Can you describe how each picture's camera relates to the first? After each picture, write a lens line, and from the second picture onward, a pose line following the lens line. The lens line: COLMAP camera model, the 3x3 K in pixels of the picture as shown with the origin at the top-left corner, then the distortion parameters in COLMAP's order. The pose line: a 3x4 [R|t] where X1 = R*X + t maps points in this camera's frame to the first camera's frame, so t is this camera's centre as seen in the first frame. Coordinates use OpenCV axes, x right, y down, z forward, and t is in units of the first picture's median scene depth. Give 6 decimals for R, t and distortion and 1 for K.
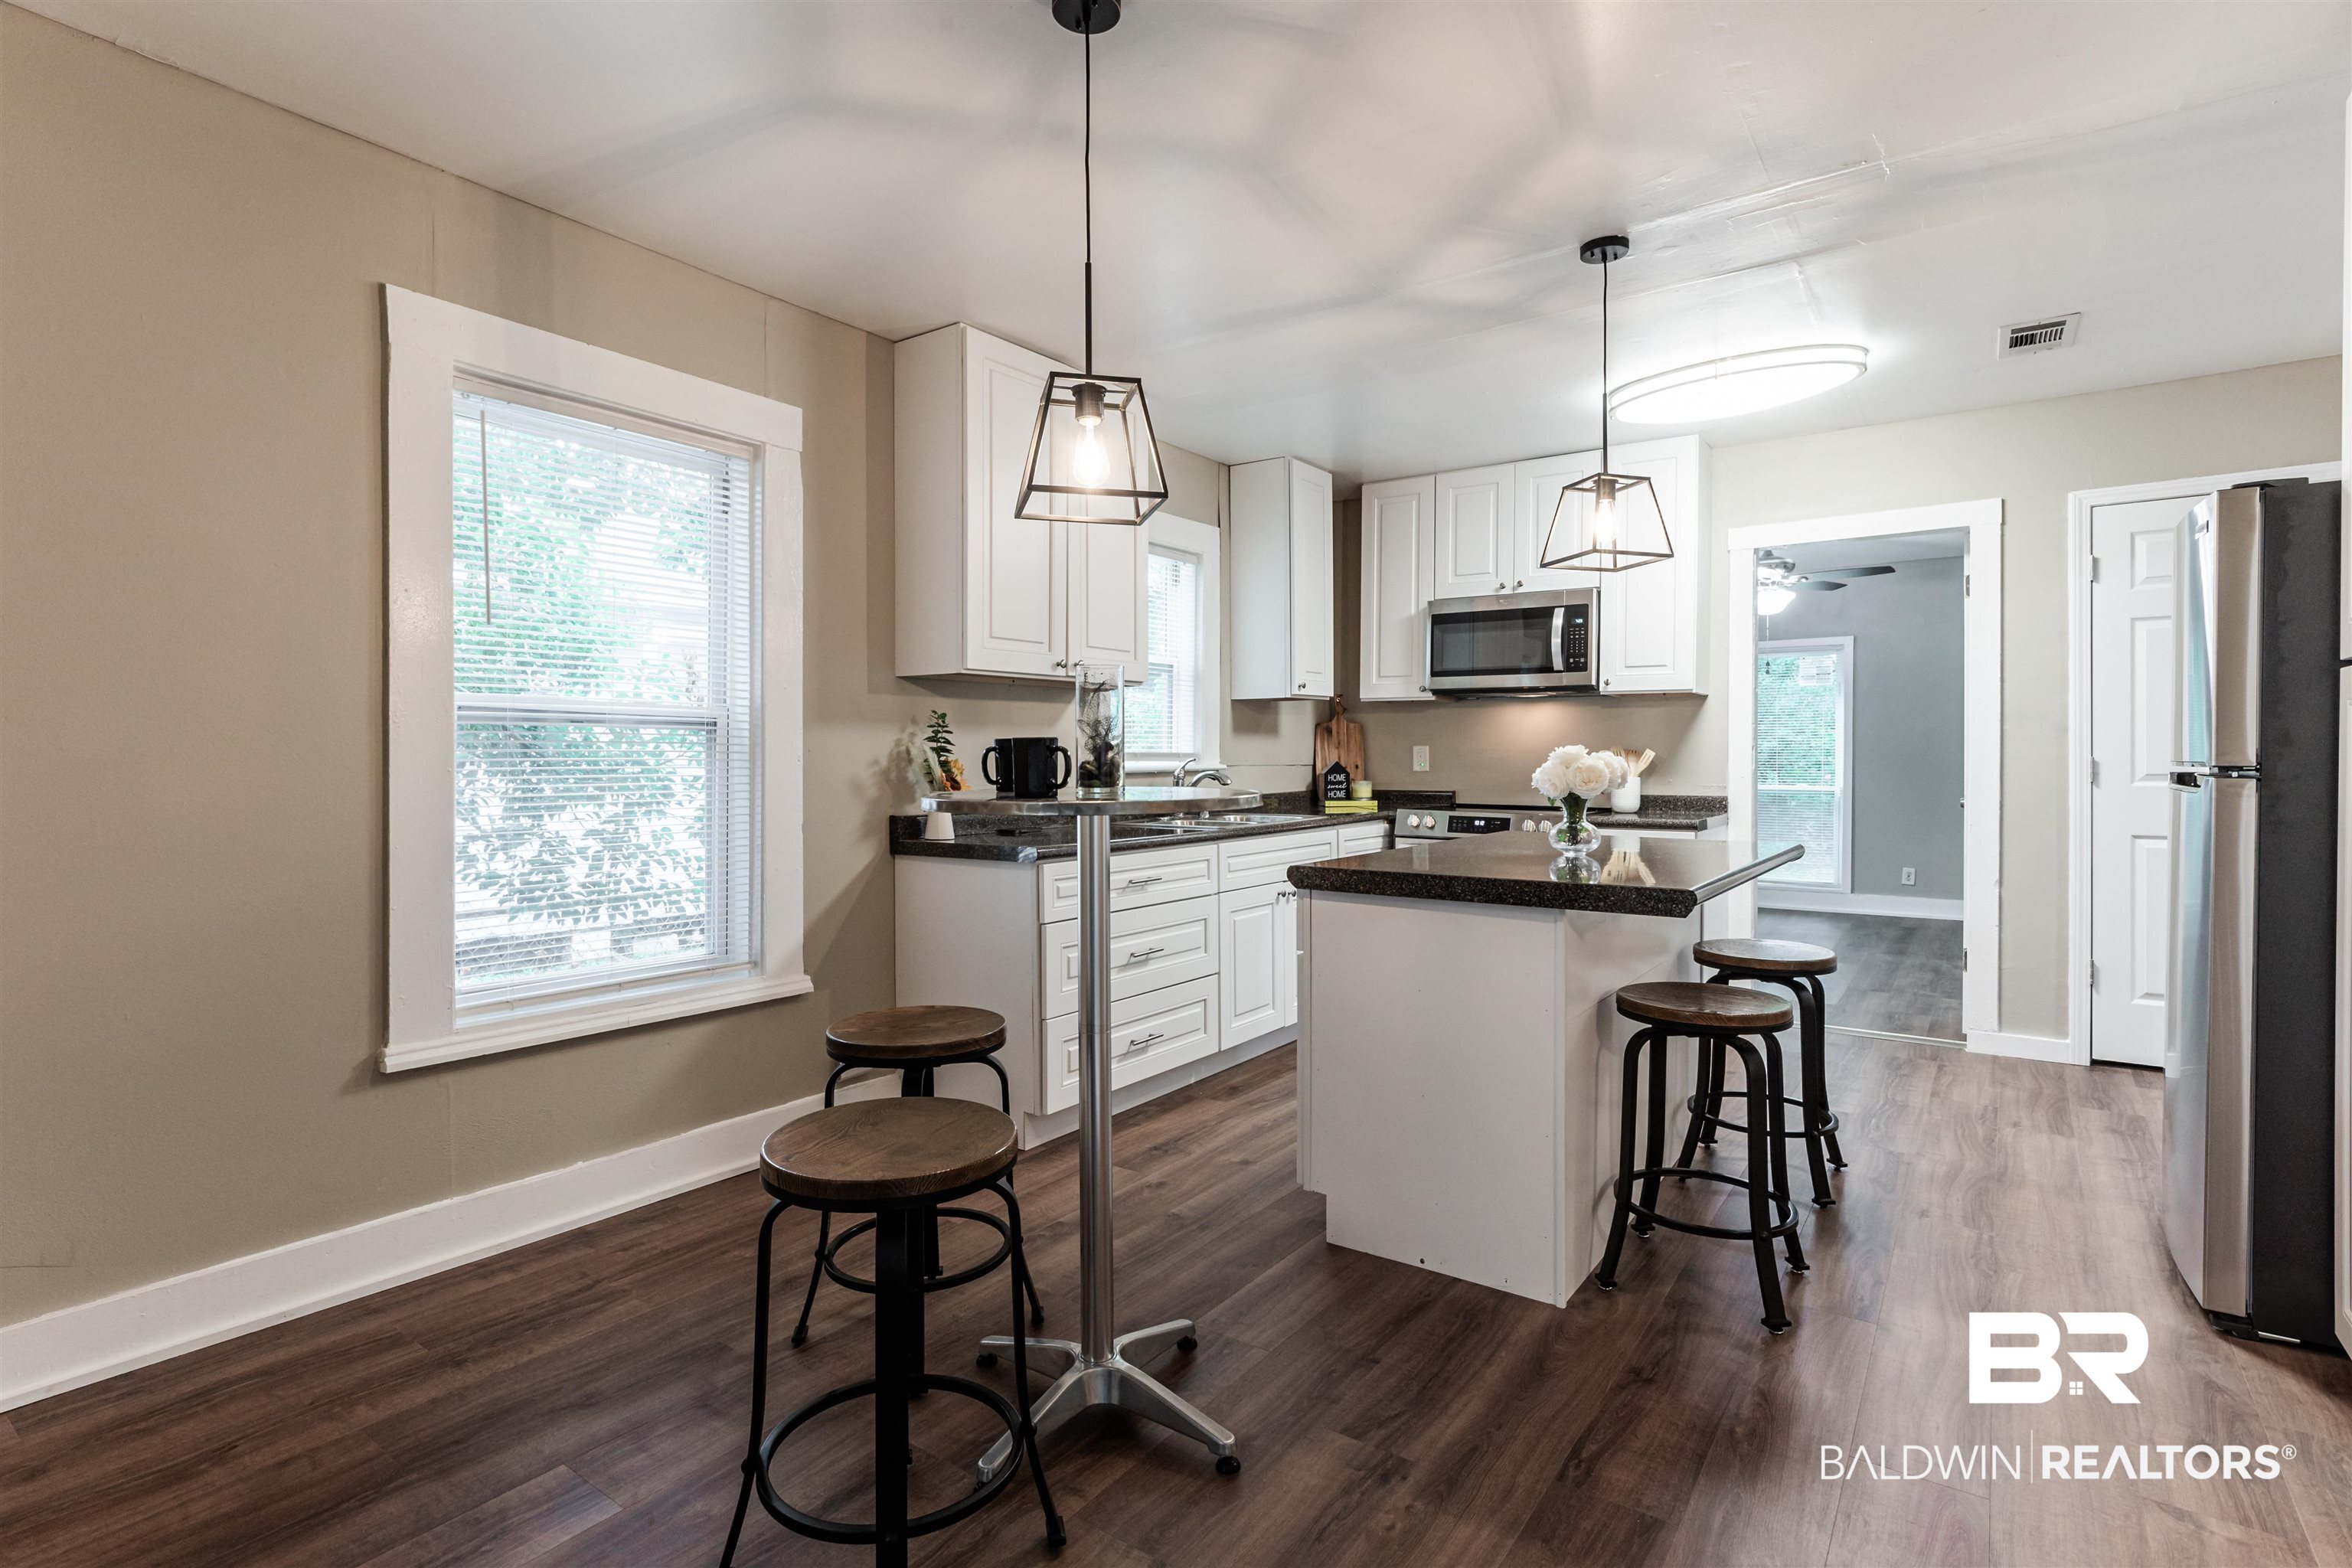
lens RADIAL K [[1152.4, 0, 1173.4], [0, 1152.4, 763.3], [0, 0, 1]] dist [0.001148, -0.001053]
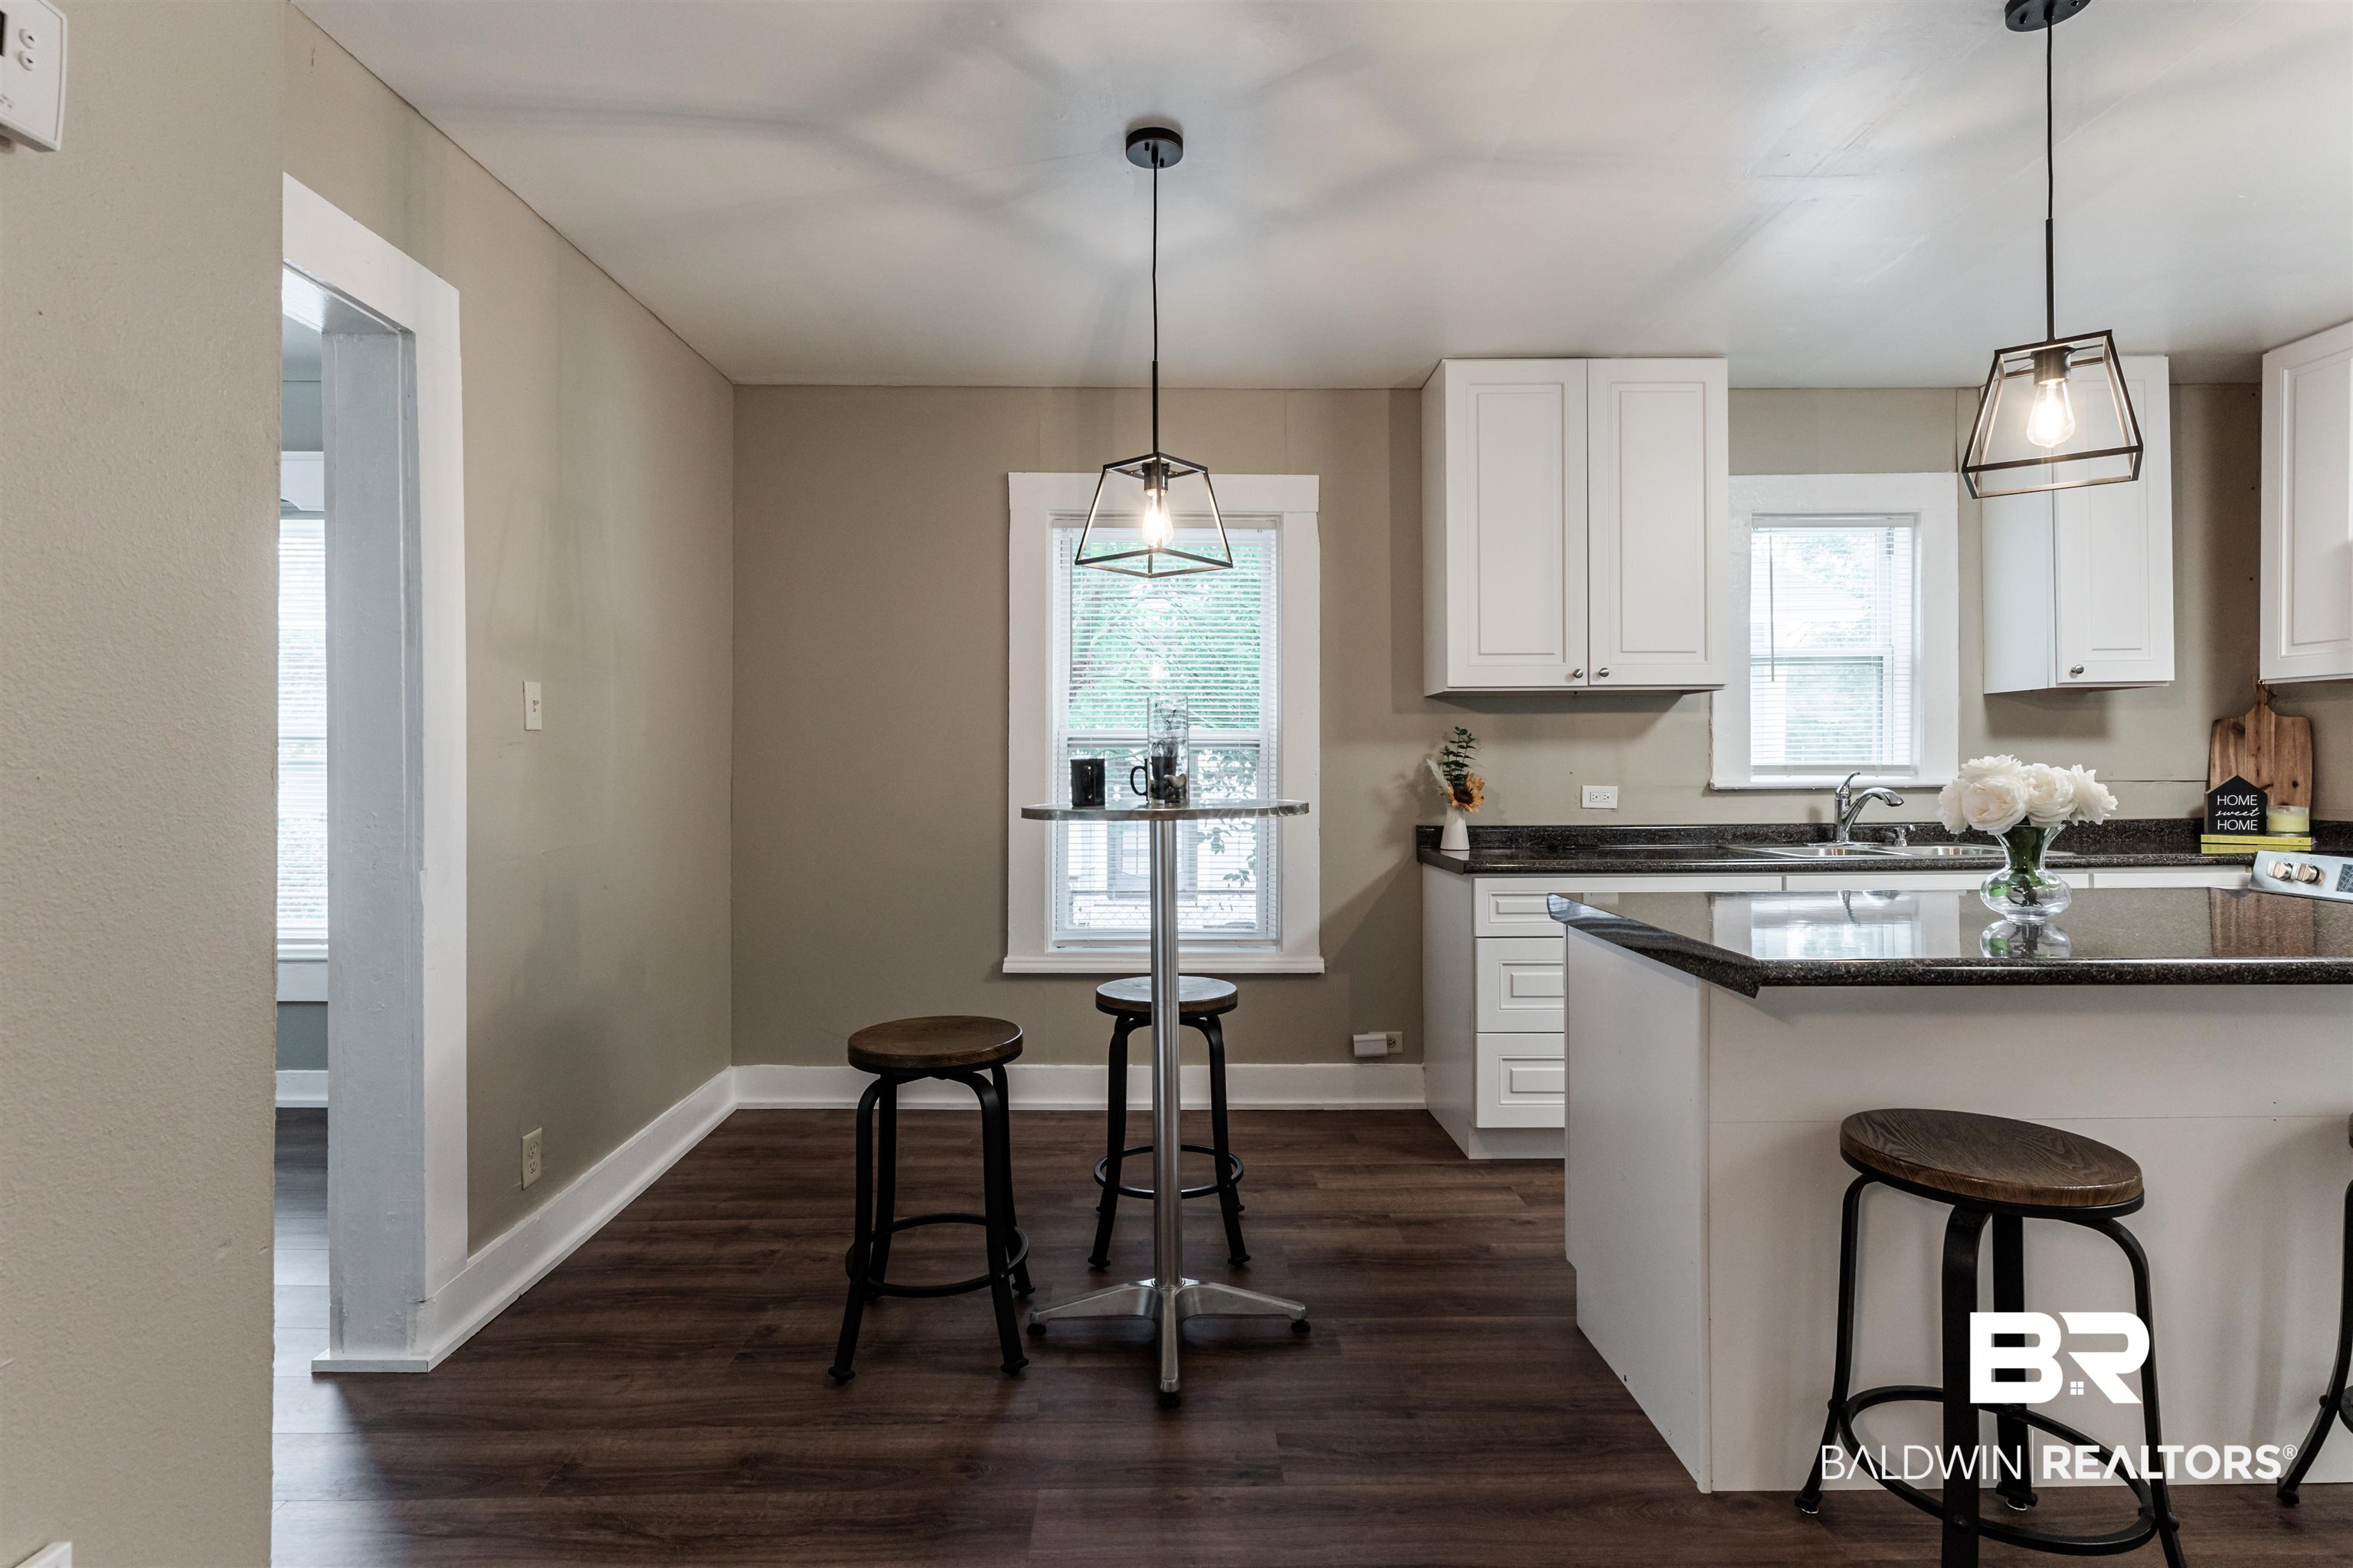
lens RADIAL K [[1152.9, 0, 1168.0], [0, 1152.9, 767.8], [0, 0, 1]] dist [0.001148, -0.001053]
pose [[0.588247, -0.002180, -0.808678, 0.378102], [-0.001585, 0.999991, -0.003849, -0.003191], [0.808680, 0.003546, 0.588238, 0.130329]]
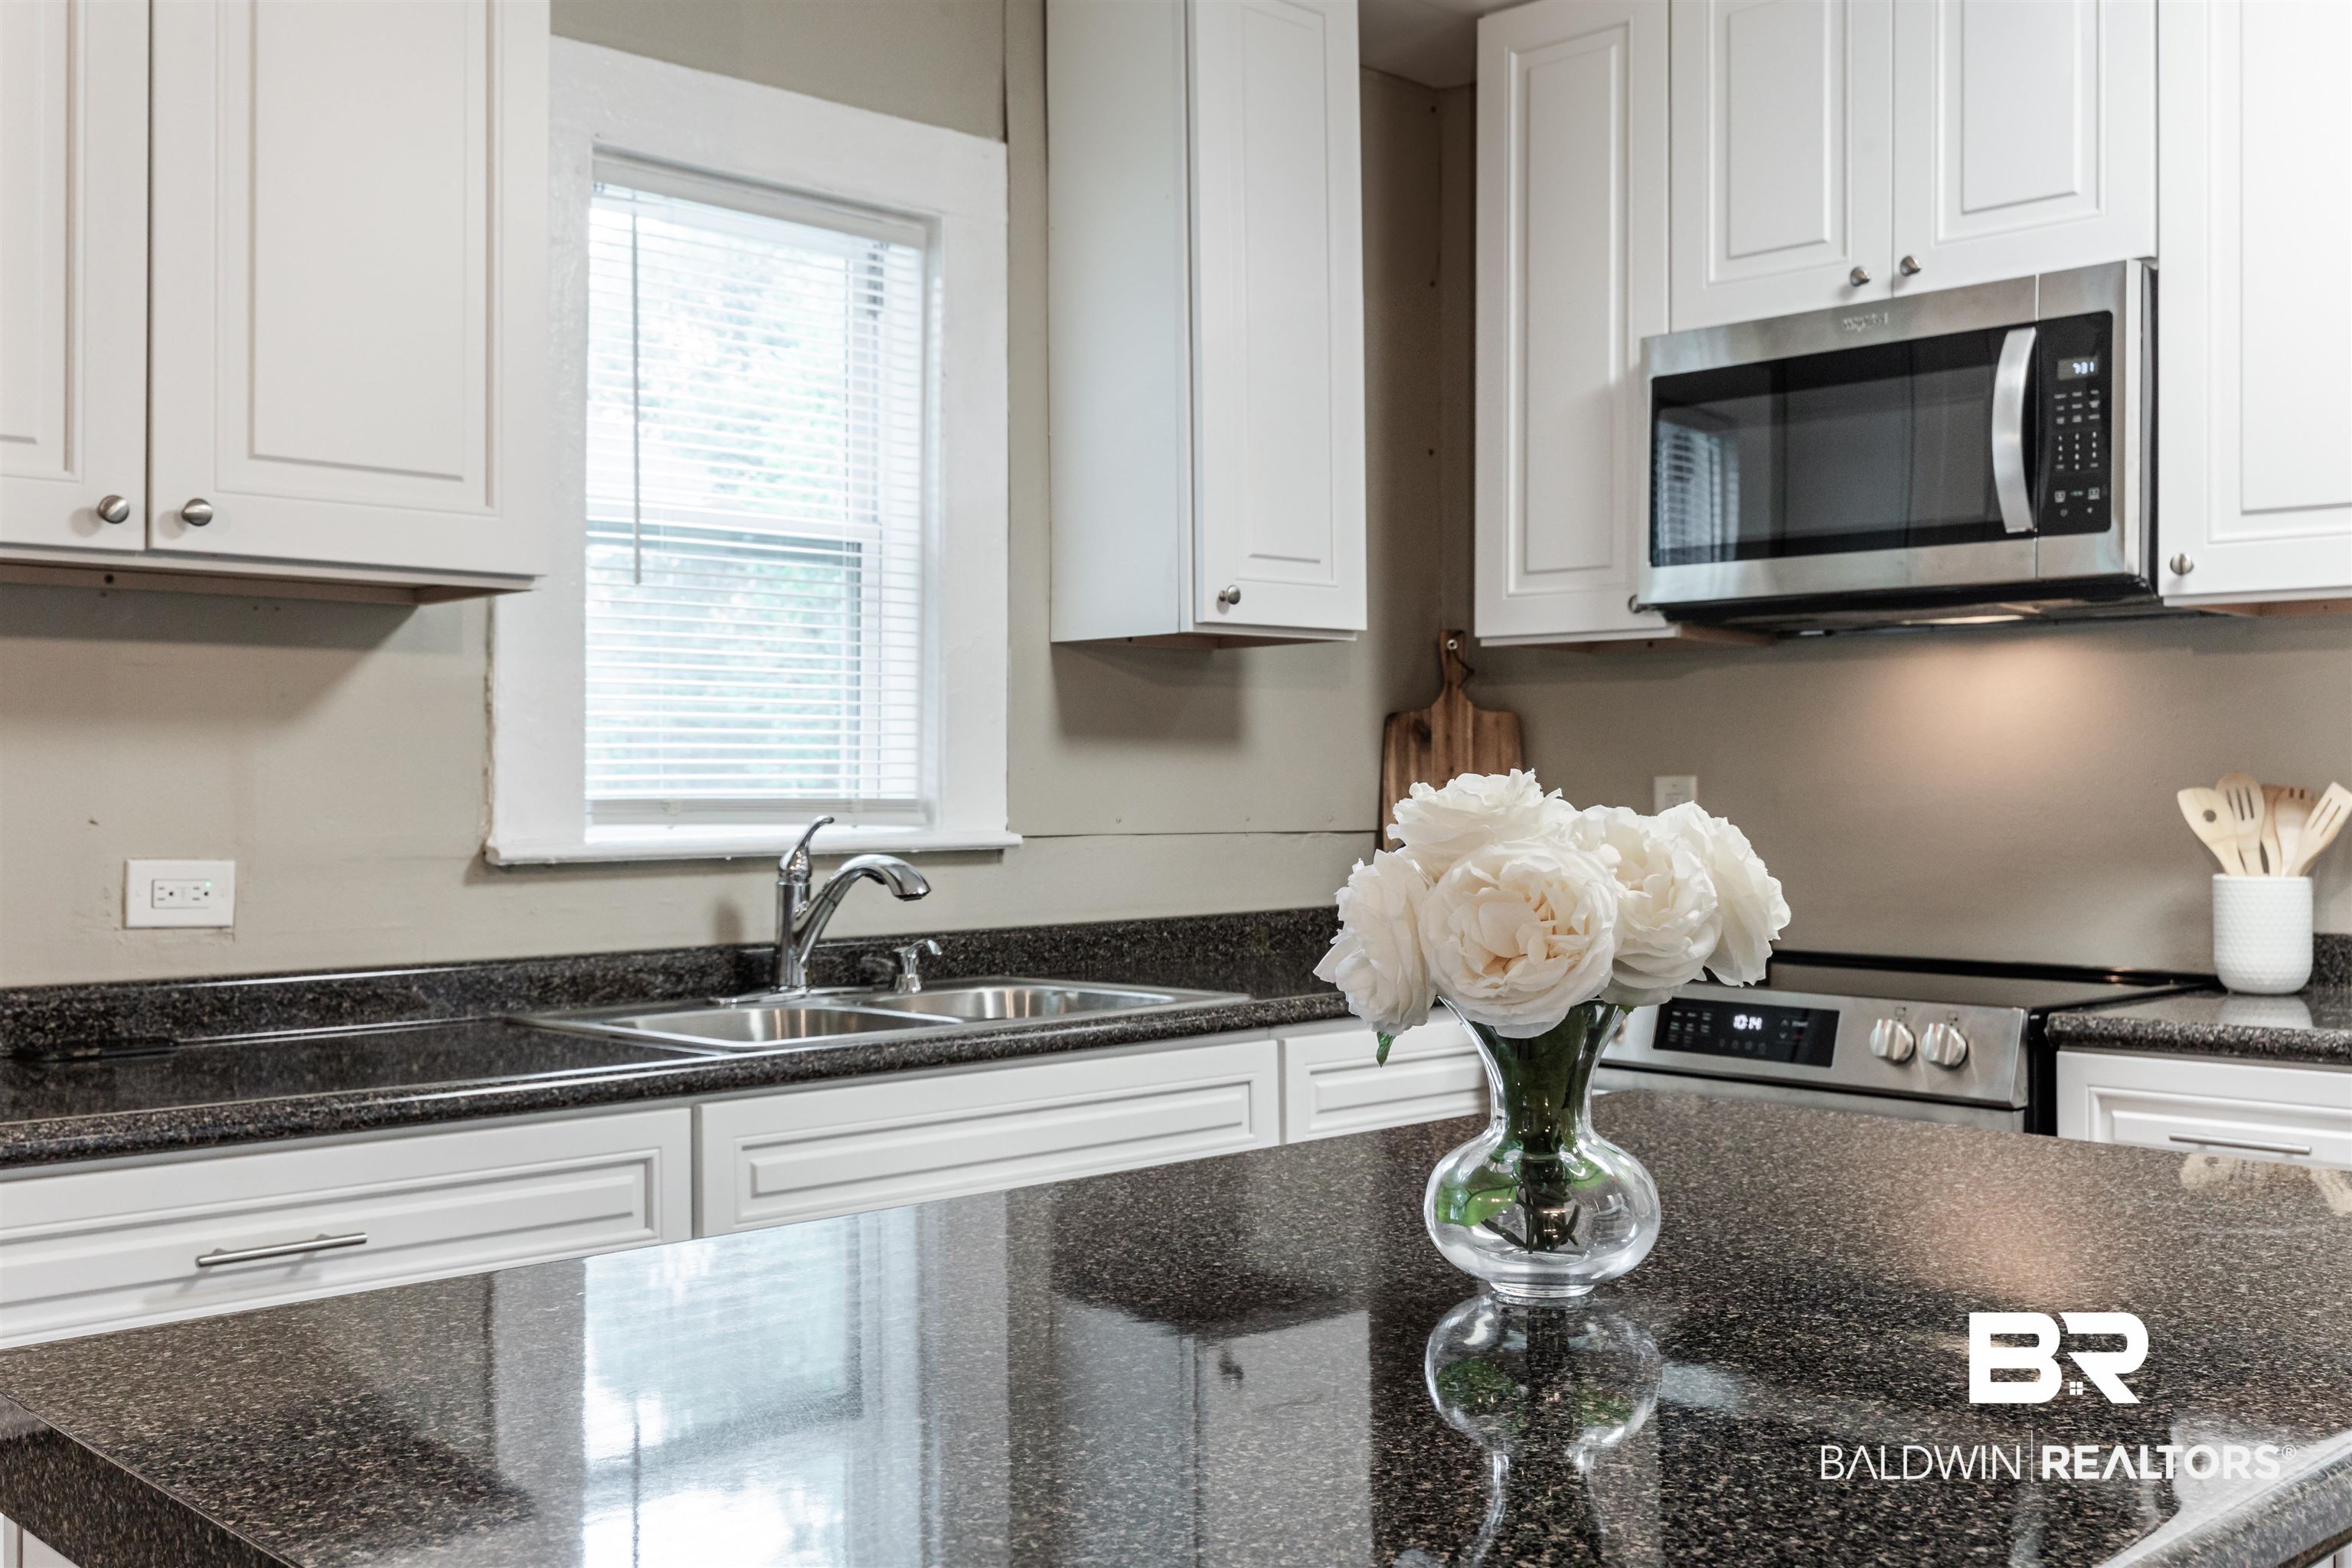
lens RADIAL K [[2305.6, 0, 1188.0], [0, 2305.6, 765.2], [0, 0, 1]] dist [-0.001322, 0.000000]
pose [[0.985048, -0.003852, -0.172234, 0.226441], [0.000498, 0.999809, -0.019512, -0.005835], [0.172277, 0.019135, 0.984863, 0.361212]]
